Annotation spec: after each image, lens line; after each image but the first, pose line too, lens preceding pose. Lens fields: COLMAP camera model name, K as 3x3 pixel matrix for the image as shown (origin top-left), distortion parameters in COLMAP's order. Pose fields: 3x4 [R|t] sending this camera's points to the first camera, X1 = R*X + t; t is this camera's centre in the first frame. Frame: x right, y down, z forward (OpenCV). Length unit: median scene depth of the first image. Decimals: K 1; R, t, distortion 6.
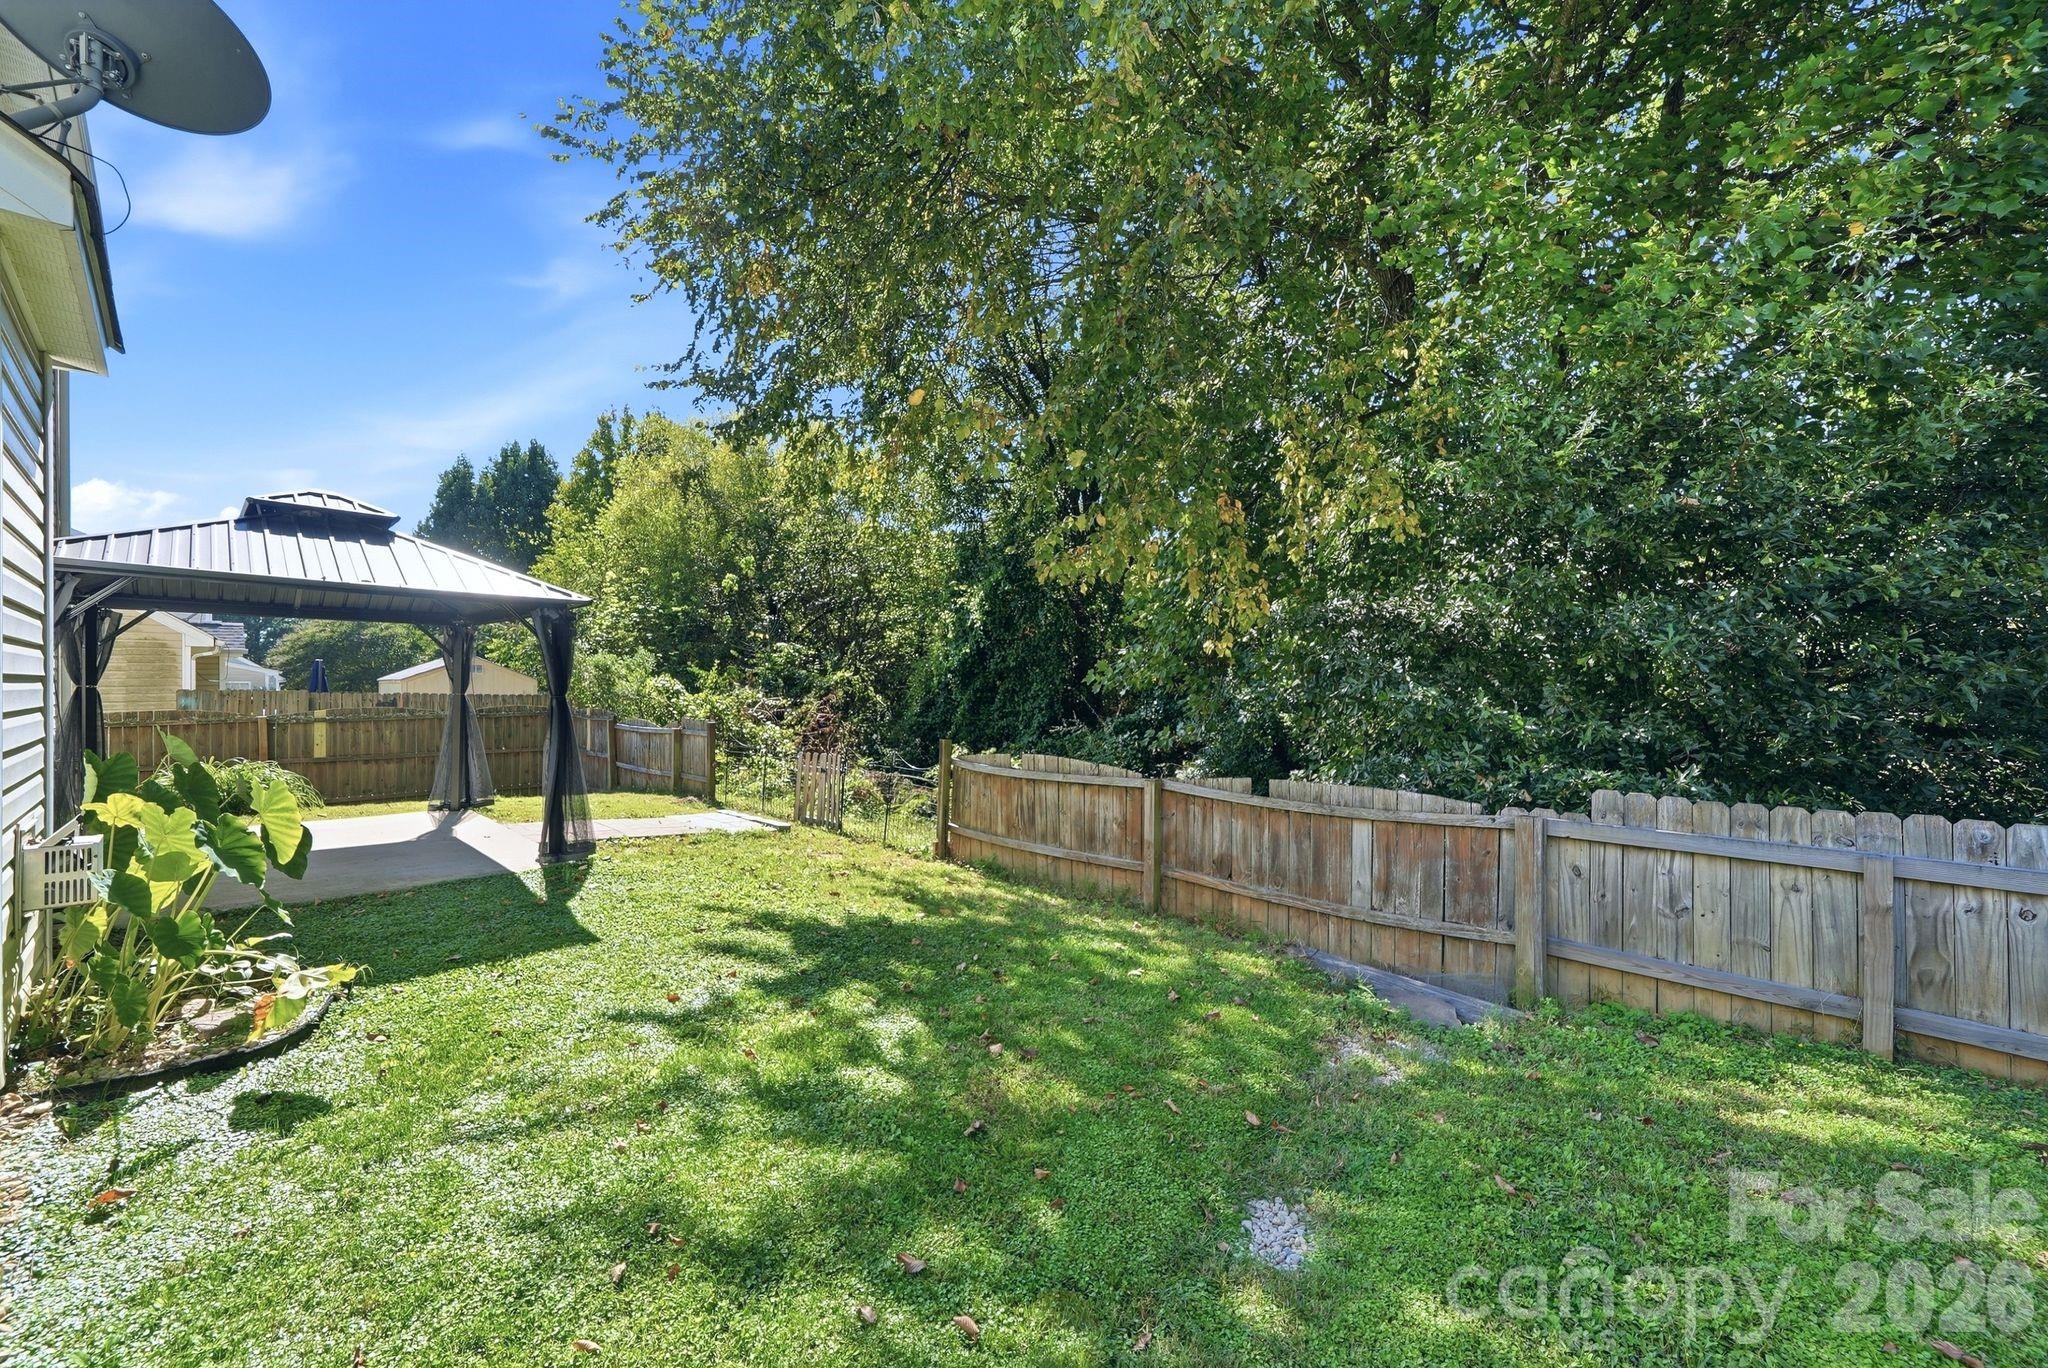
lens RADIAL K [[816.4, 0, 1019.5], [0, 816.4, 689.4], [0, 0, 1]] dist [-0.000890, -0.000064]
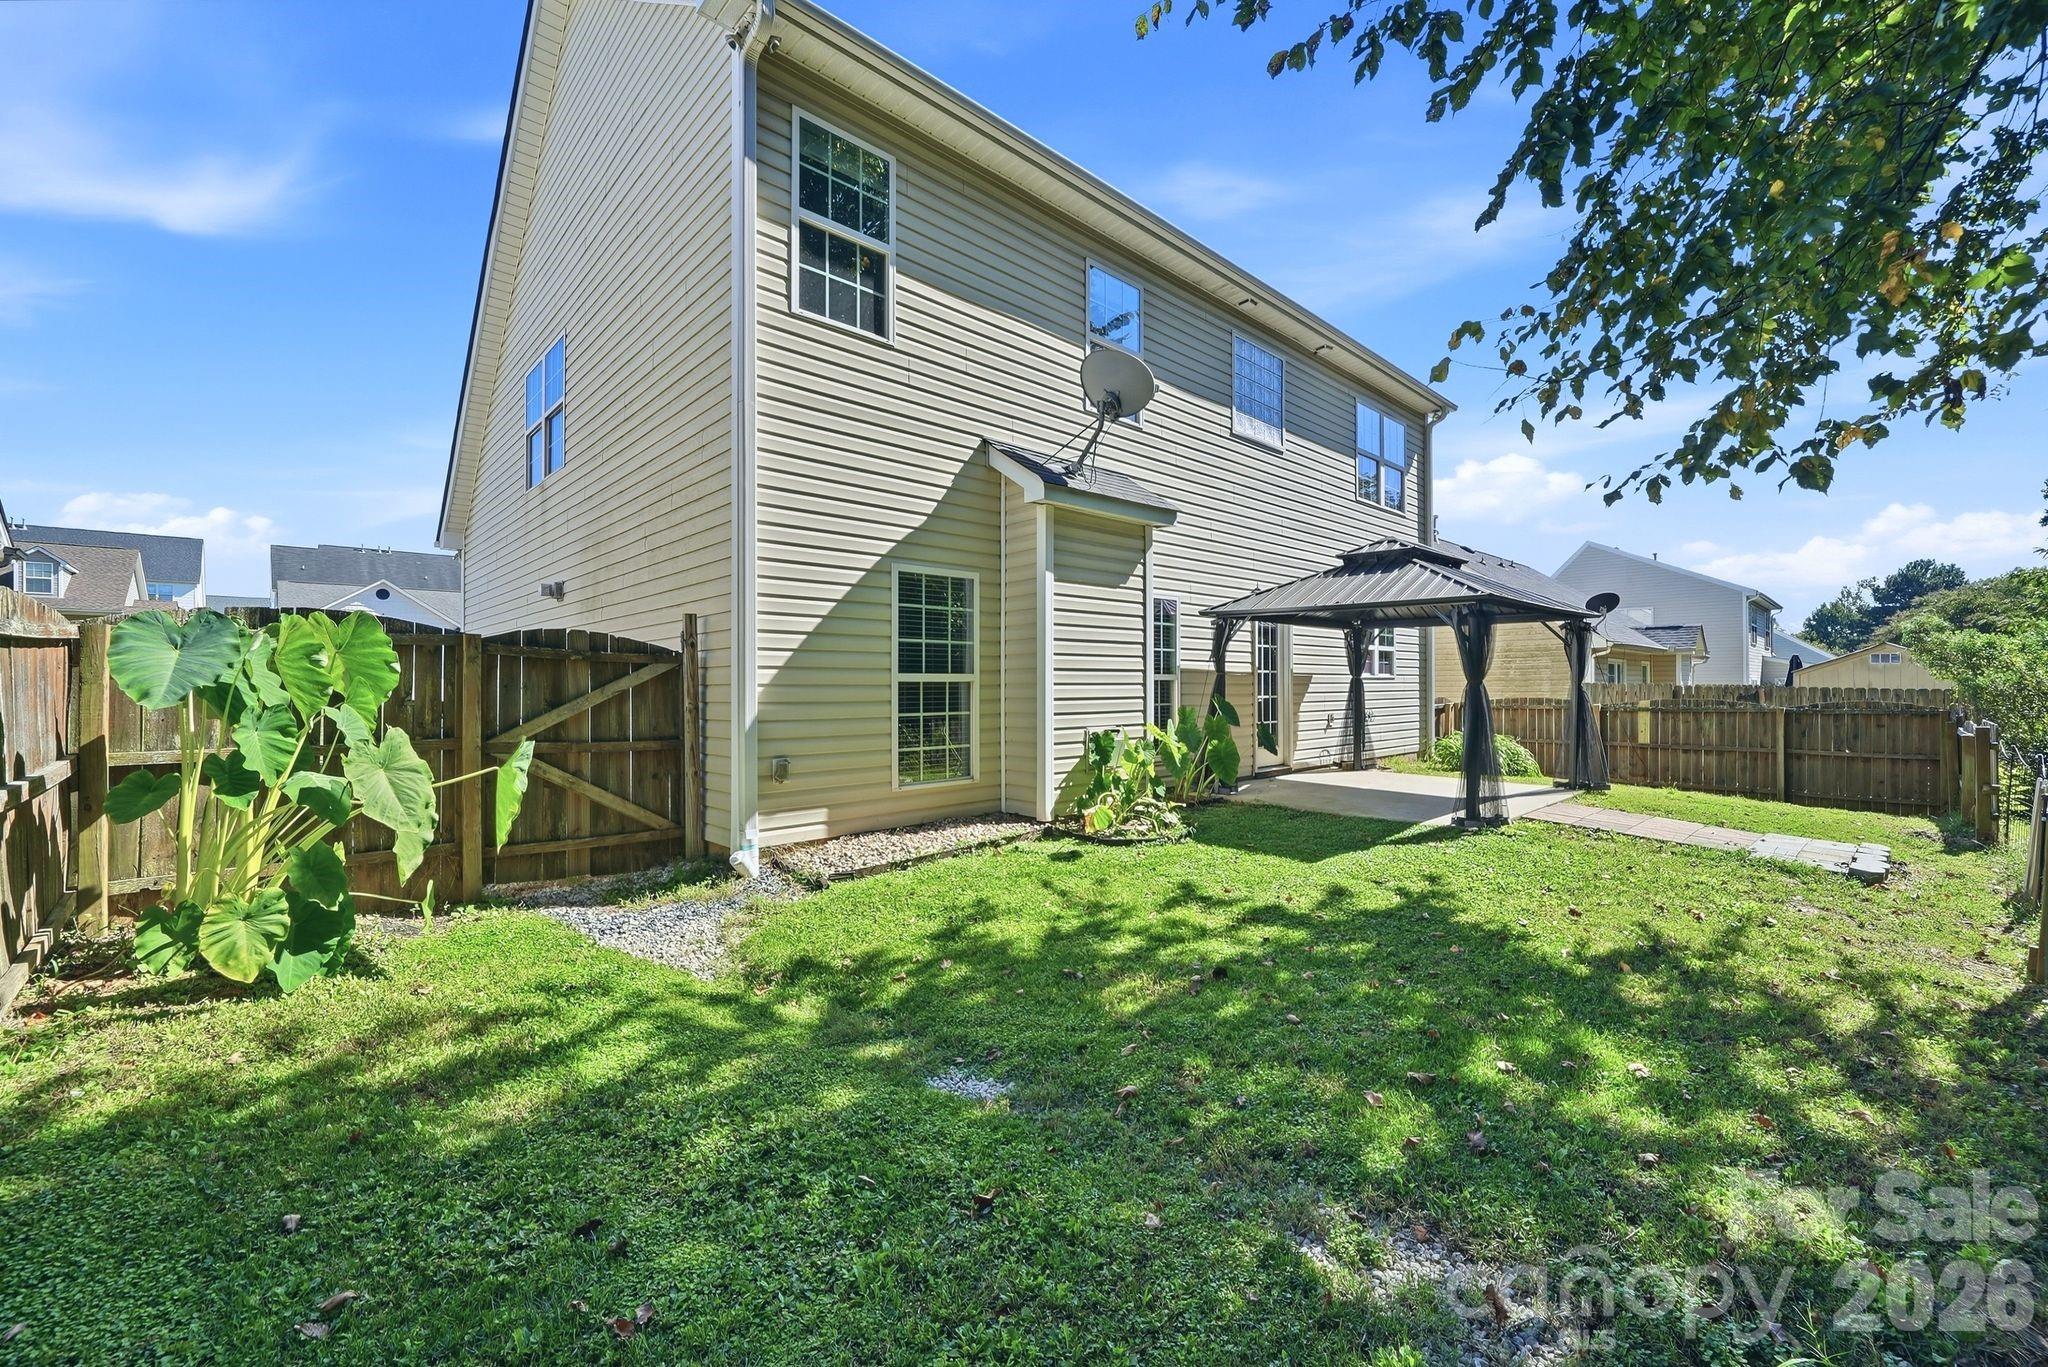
lens RADIAL K [[816.4, 0, 1019.5], [0, 816.4, 688.9], [0, 0, 1]] dist [-0.000890, -0.000064]
pose [[-0.048616, 0.006211, -0.998798, 0.696293], [-0.004638, 0.999968, 0.006444, 0.015986], [0.998807, 0.004945, -0.048586, 0.499639]]
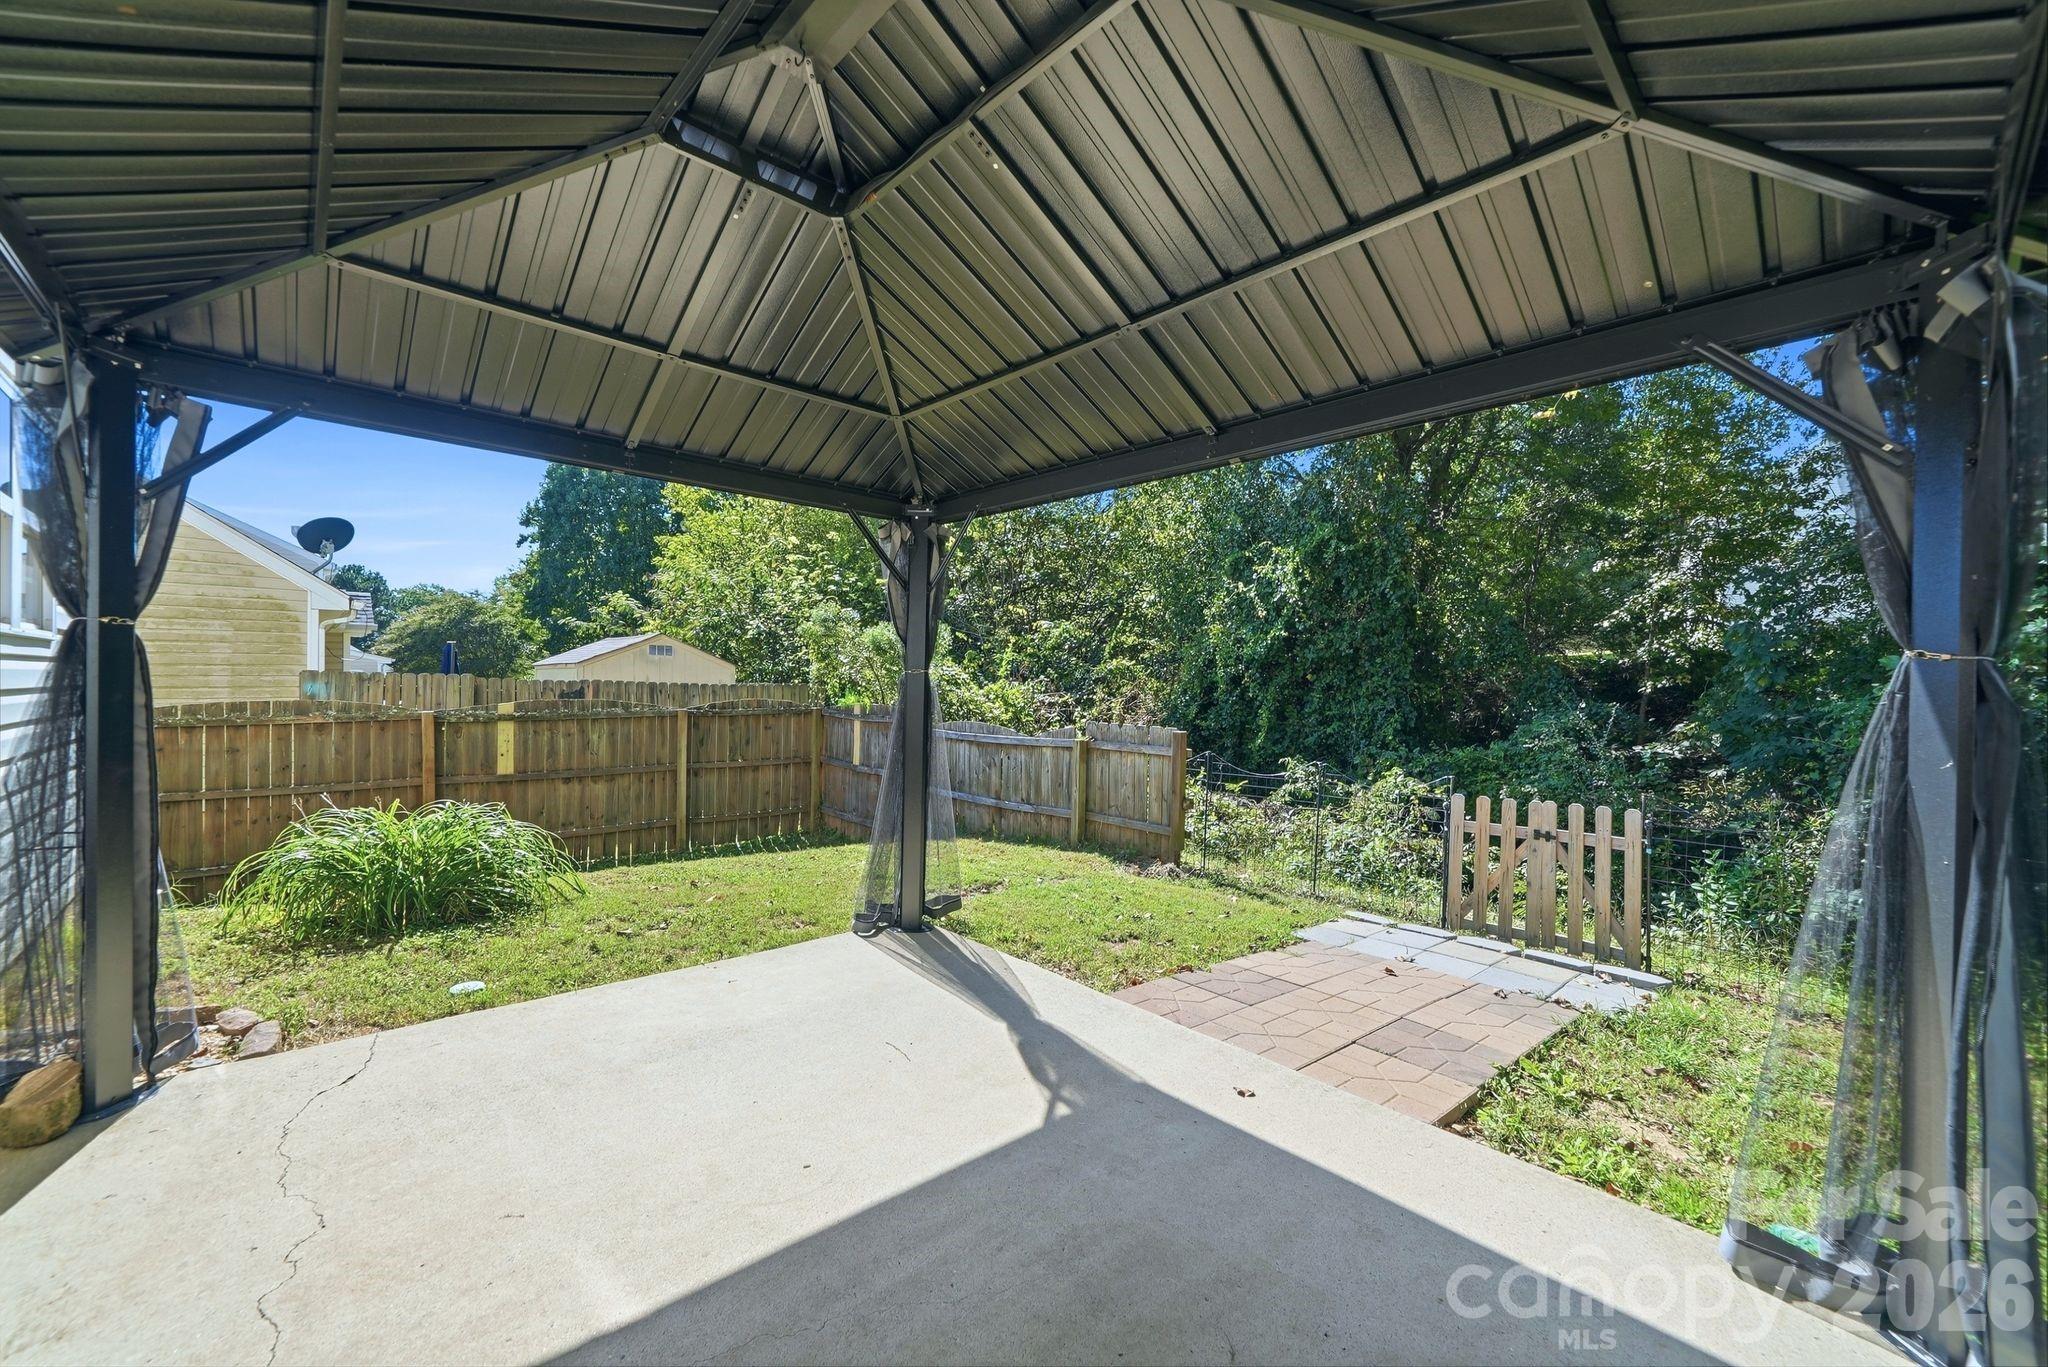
lens RADIAL K [[809.1, 0, 1024.7], [0, 809.1, 694.2], [0, 0, 1]] dist [-0.006287, -0.000100]
pose [[0.998416, 0.011076, -0.055161, -0.966958], [-0.010743, 0.999922, 0.006324, 0.024077], [0.055226, -0.005721, 0.998457, 0.891451]]
